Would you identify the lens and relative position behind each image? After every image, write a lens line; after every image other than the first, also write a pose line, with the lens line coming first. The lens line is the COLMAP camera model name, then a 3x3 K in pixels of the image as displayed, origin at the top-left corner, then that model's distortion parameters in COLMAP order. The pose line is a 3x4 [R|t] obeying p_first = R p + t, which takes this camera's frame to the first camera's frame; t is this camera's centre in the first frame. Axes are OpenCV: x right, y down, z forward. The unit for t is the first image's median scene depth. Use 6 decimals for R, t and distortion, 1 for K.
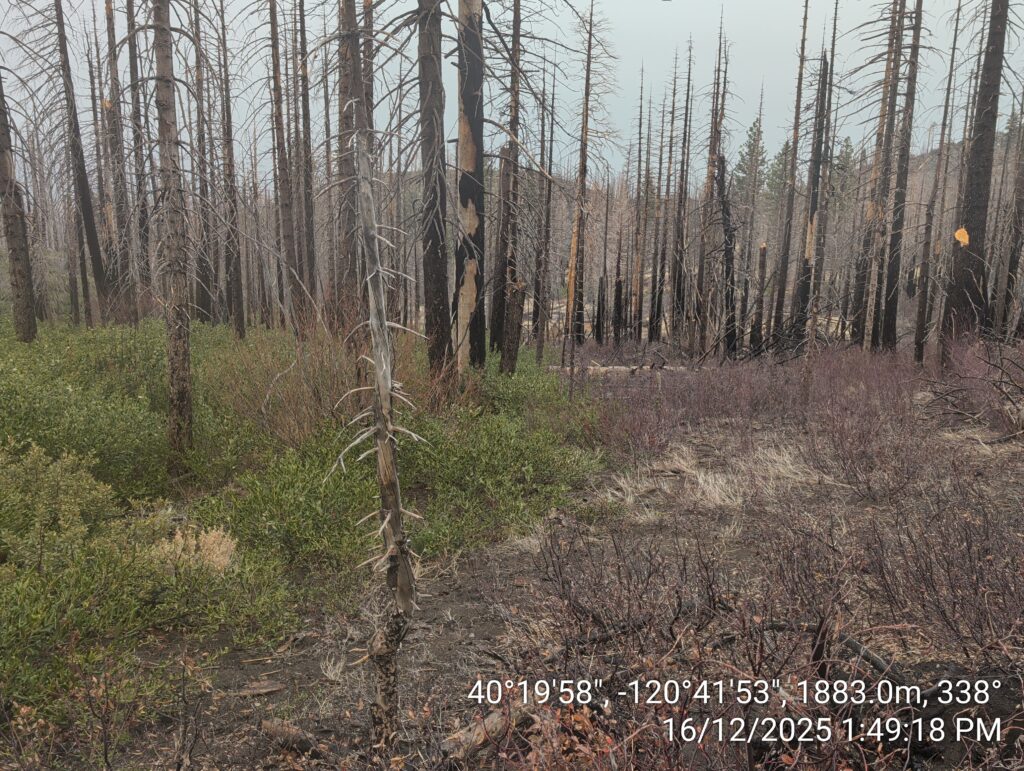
lens RADIAL K [[915.7, 0, 512.0], [0, 915.7, 385.5], [0, 0, 1]] dist [0.046186, -0.002789]
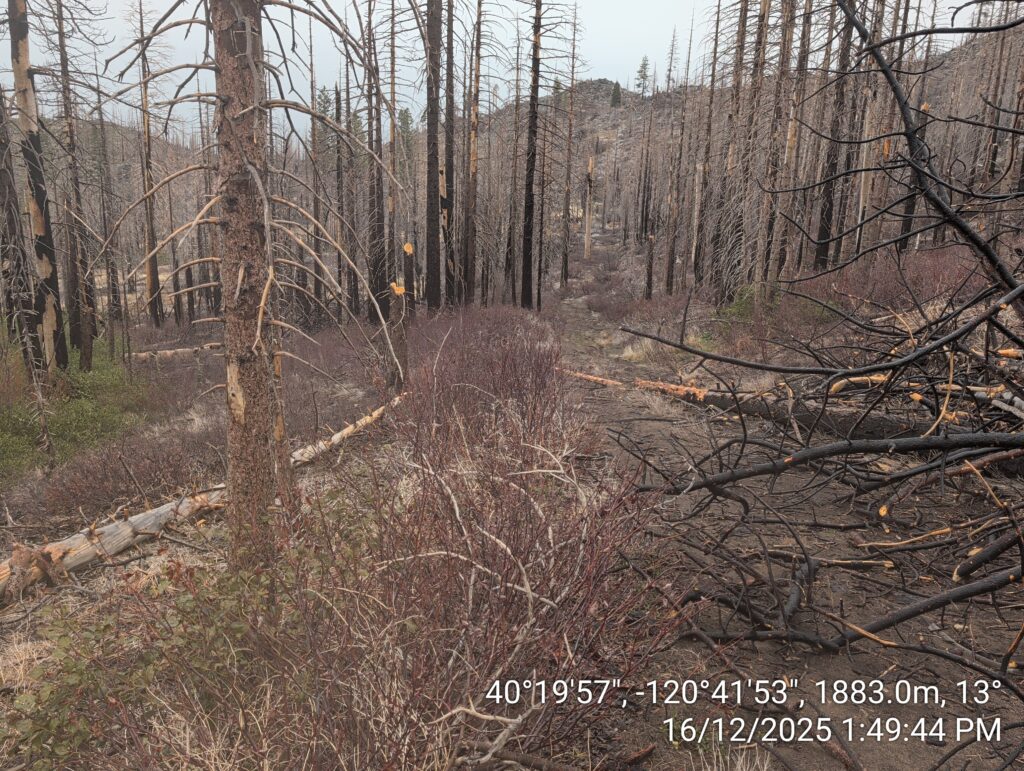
lens RADIAL K [[915.7, 0, 512.0], [0, 915.7, 385.5], [0, 0, 1]] dist [0.046186, -0.002789]
pose [[0.910985, -0.098216, 0.400574, 0.021446], [0.078112, 0.994741, 0.066256, -0.033243], [-0.404975, -0.029069, 0.913866, -0.661919]]
